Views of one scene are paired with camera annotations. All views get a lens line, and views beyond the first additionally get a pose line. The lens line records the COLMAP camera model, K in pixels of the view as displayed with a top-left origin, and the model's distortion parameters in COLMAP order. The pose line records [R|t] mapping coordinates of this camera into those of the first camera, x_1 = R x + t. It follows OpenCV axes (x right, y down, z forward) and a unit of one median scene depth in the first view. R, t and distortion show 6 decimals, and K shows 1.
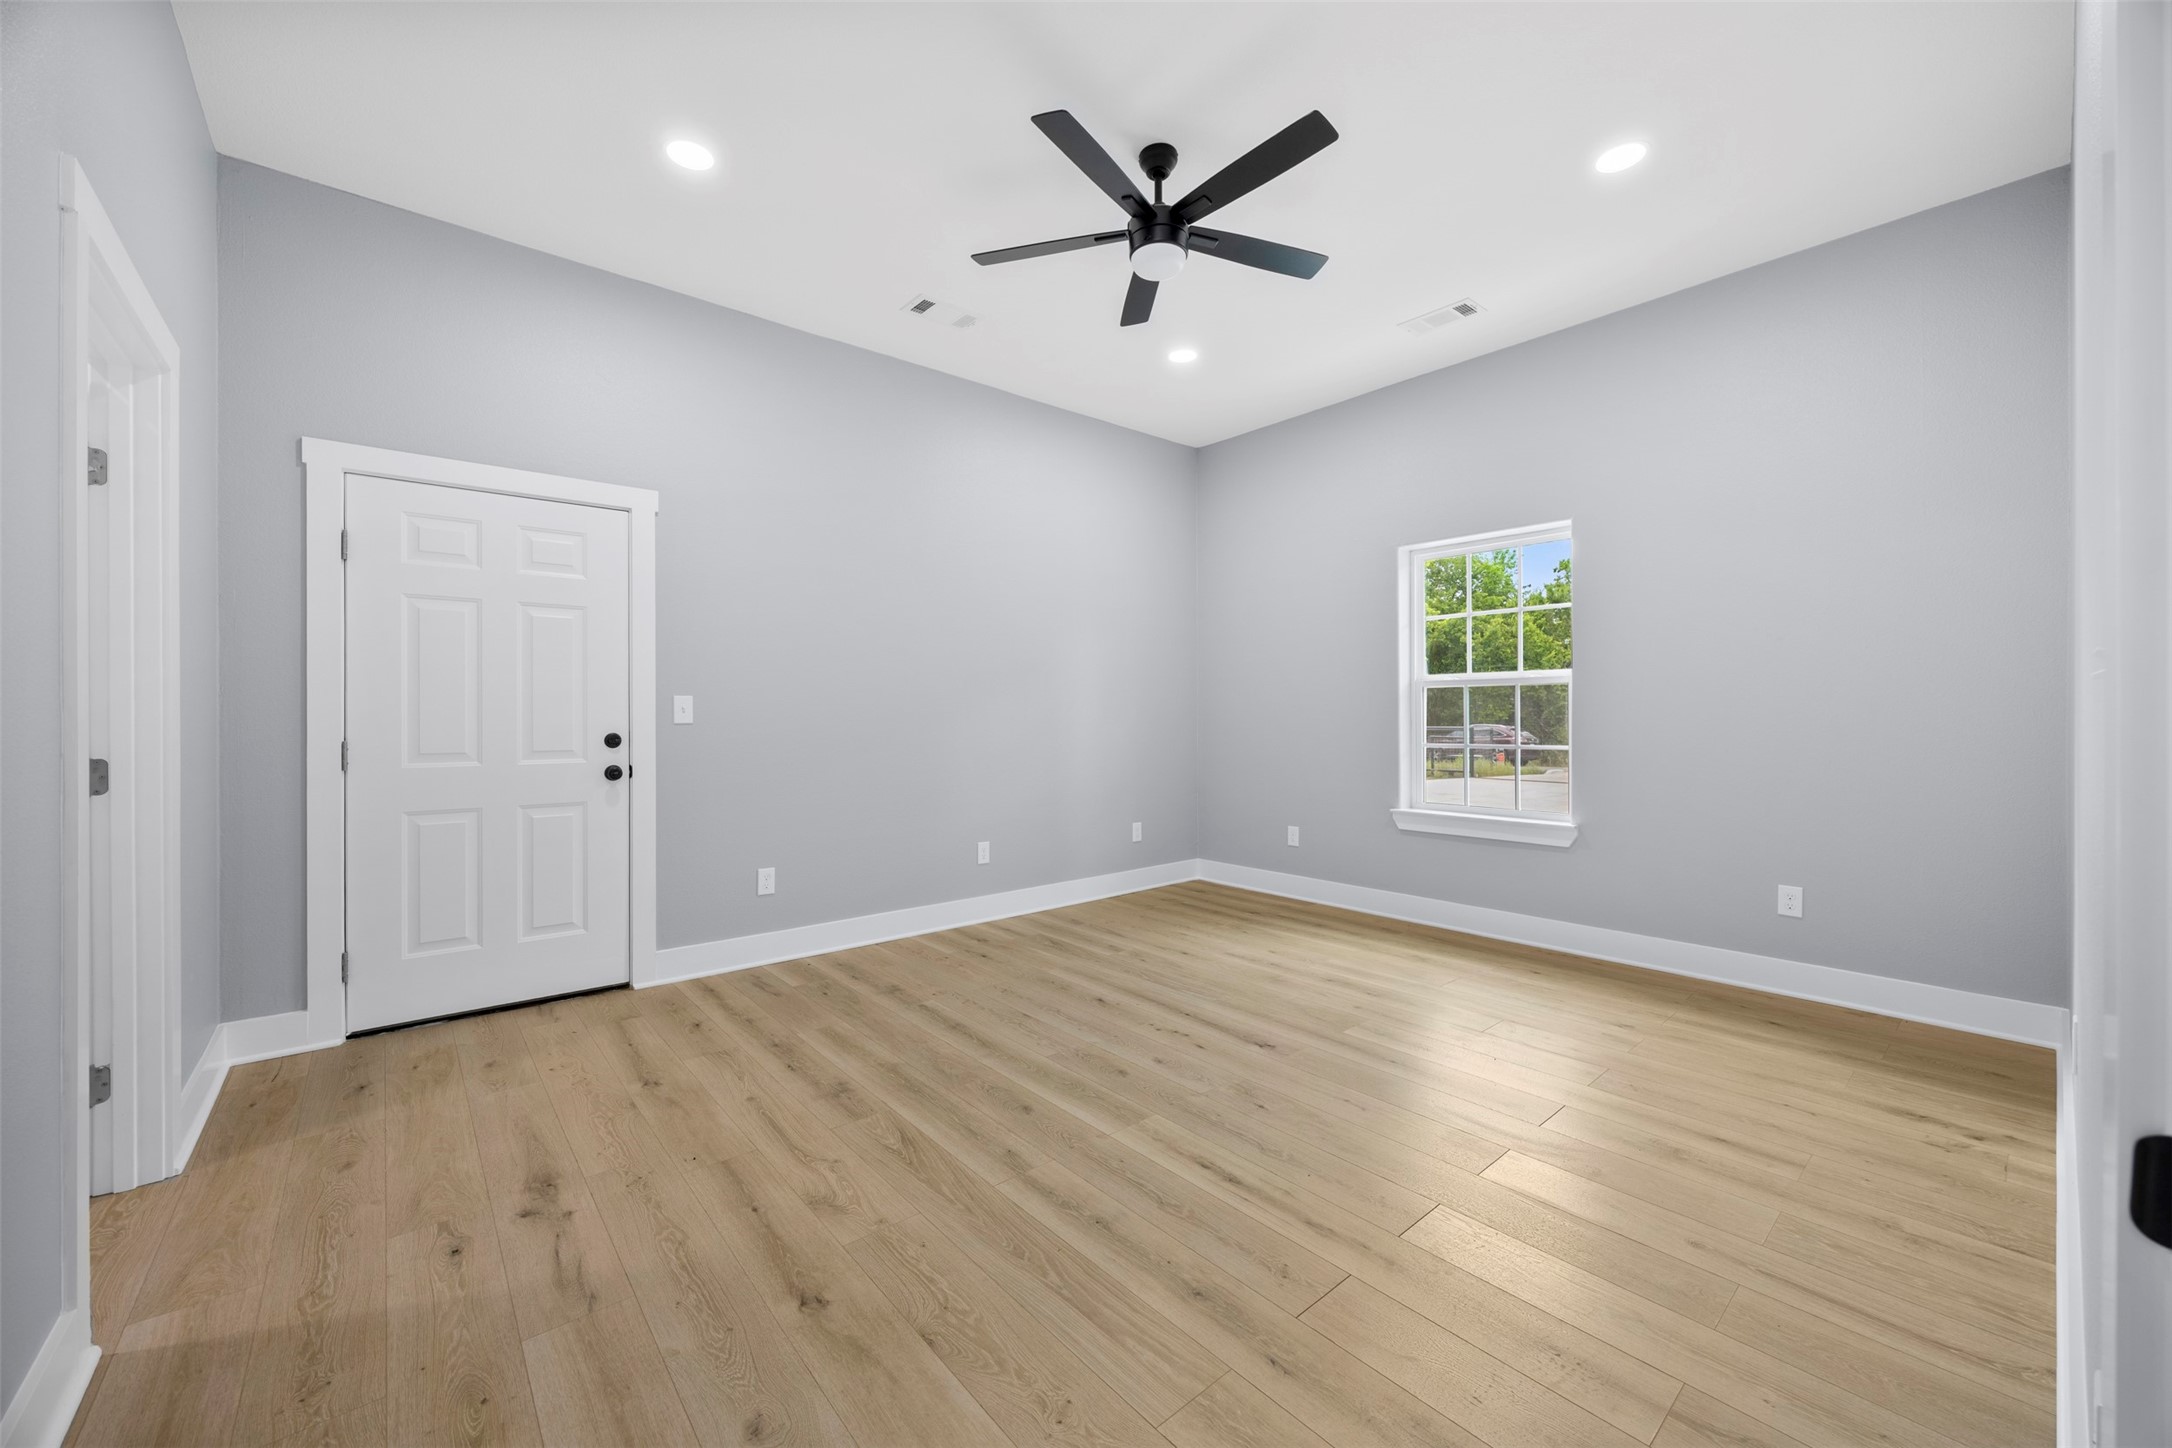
lens RADIAL K [[832.2, 0, 1082.0], [0, 832.2, 720.3], [0, 0, 1]] dist [-0.002463, -0.000821]
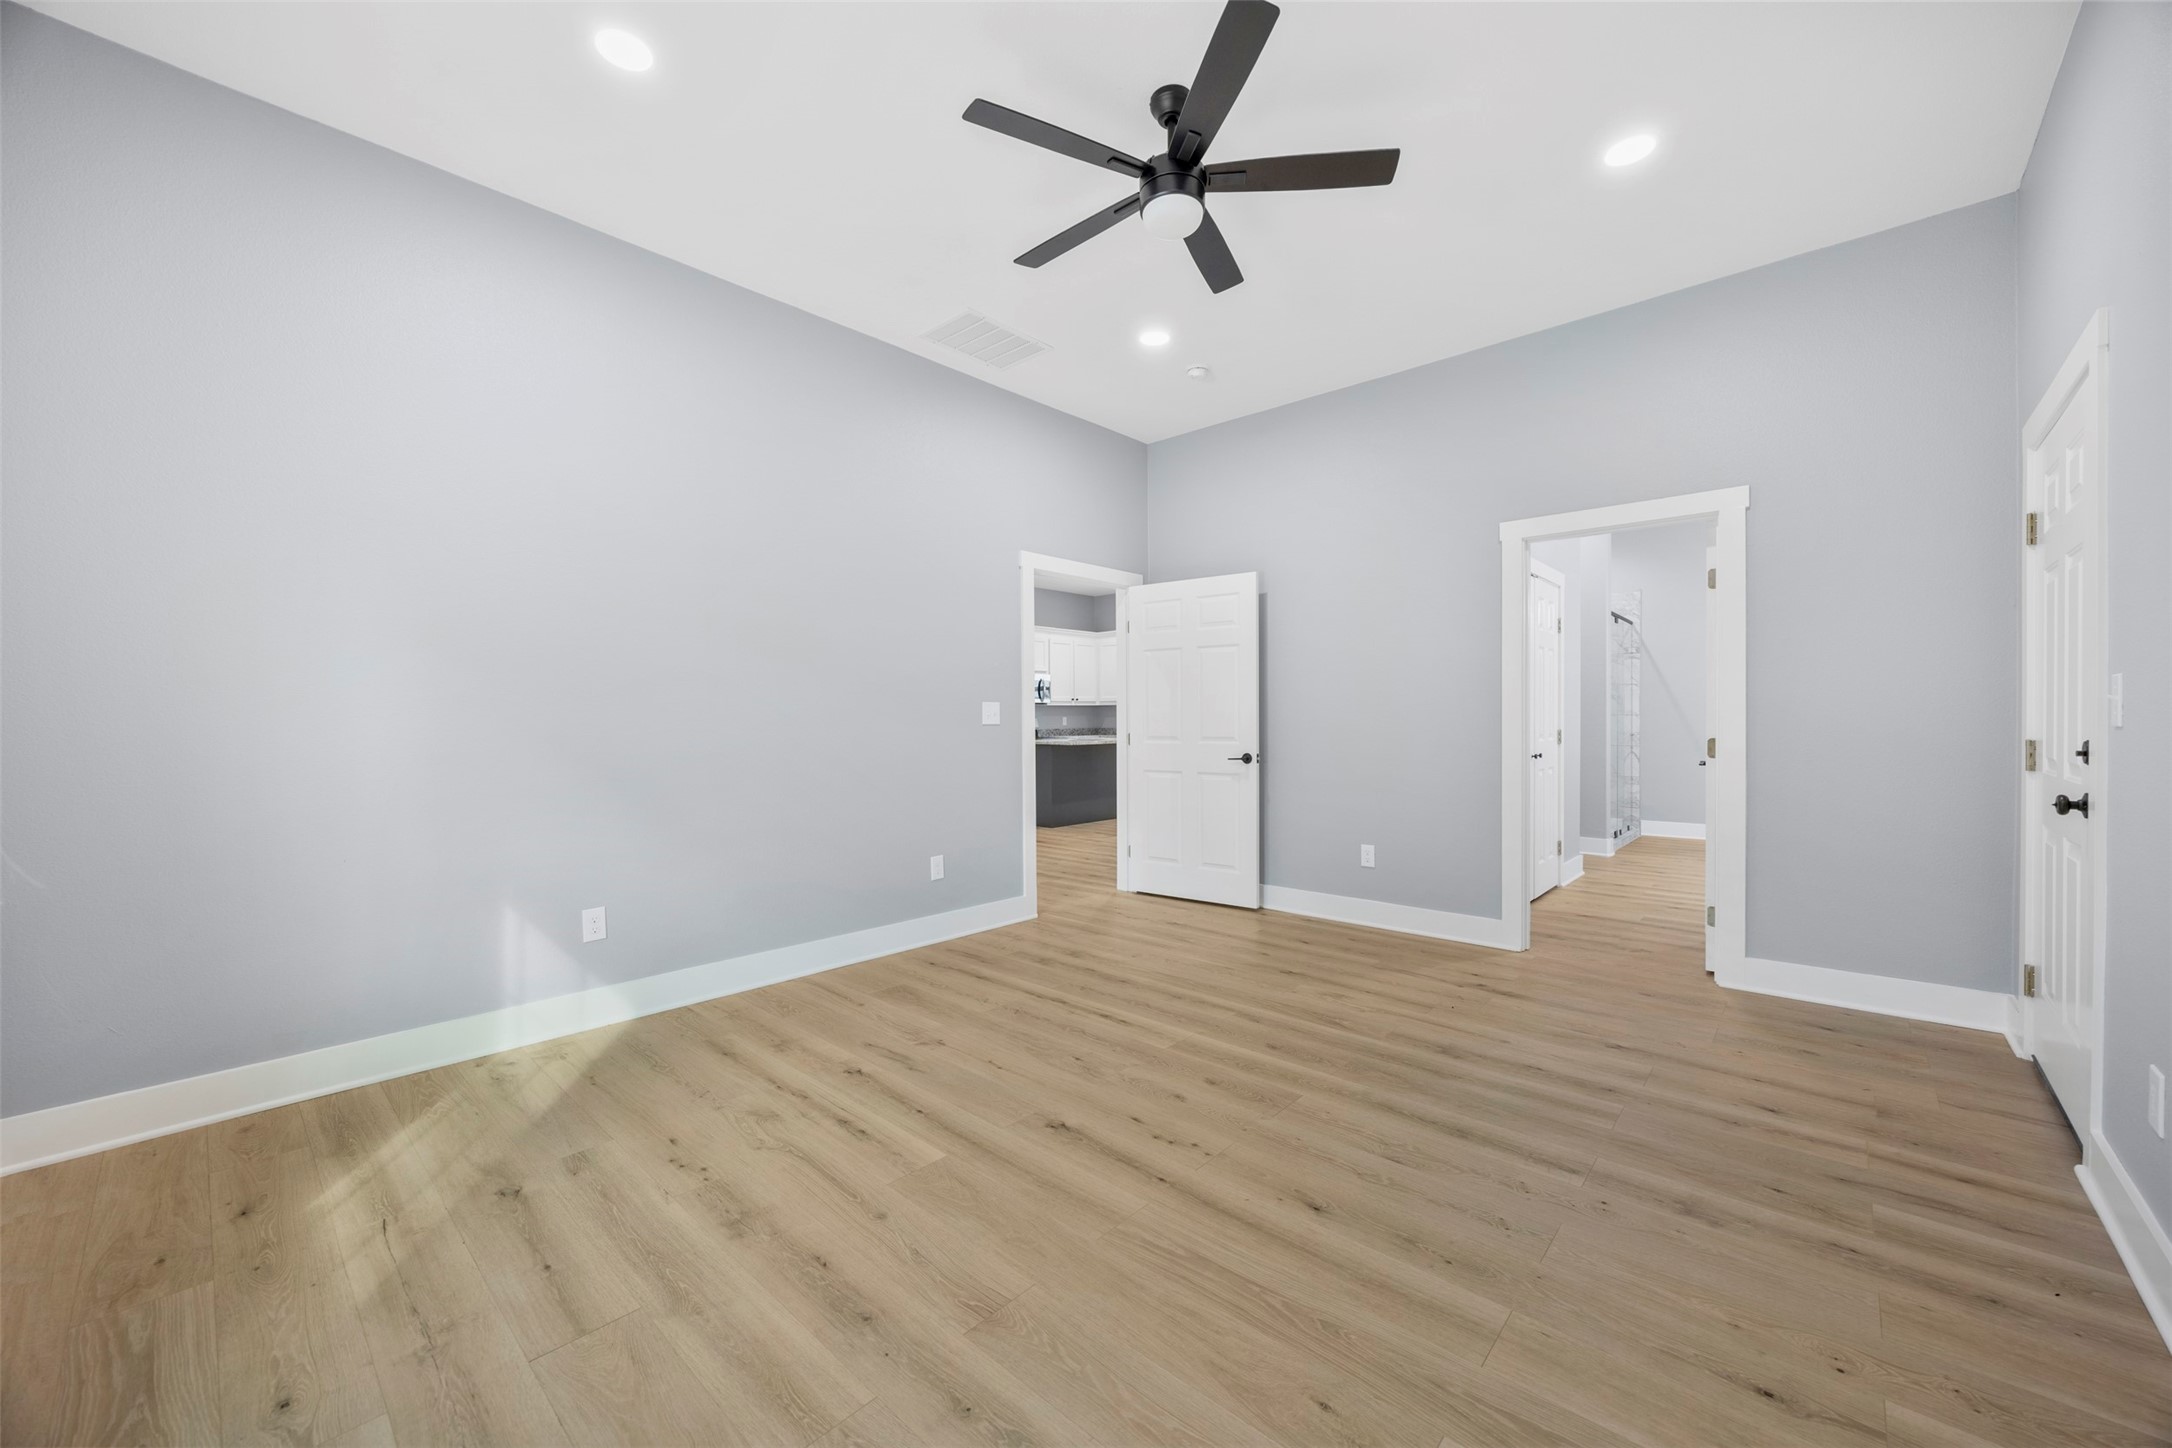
lens RADIAL K [[832.2, 0, 1077.9], [0, 832.2, 720.1], [0, 0, 1]] dist [-0.002463, -0.000821]
pose [[-0.992873, 0.006182, -0.119013, 0.308788], [0.005565, 0.999969, 0.005521, -0.010113], [0.119043, 0.004819, -0.992877, 1.893058]]
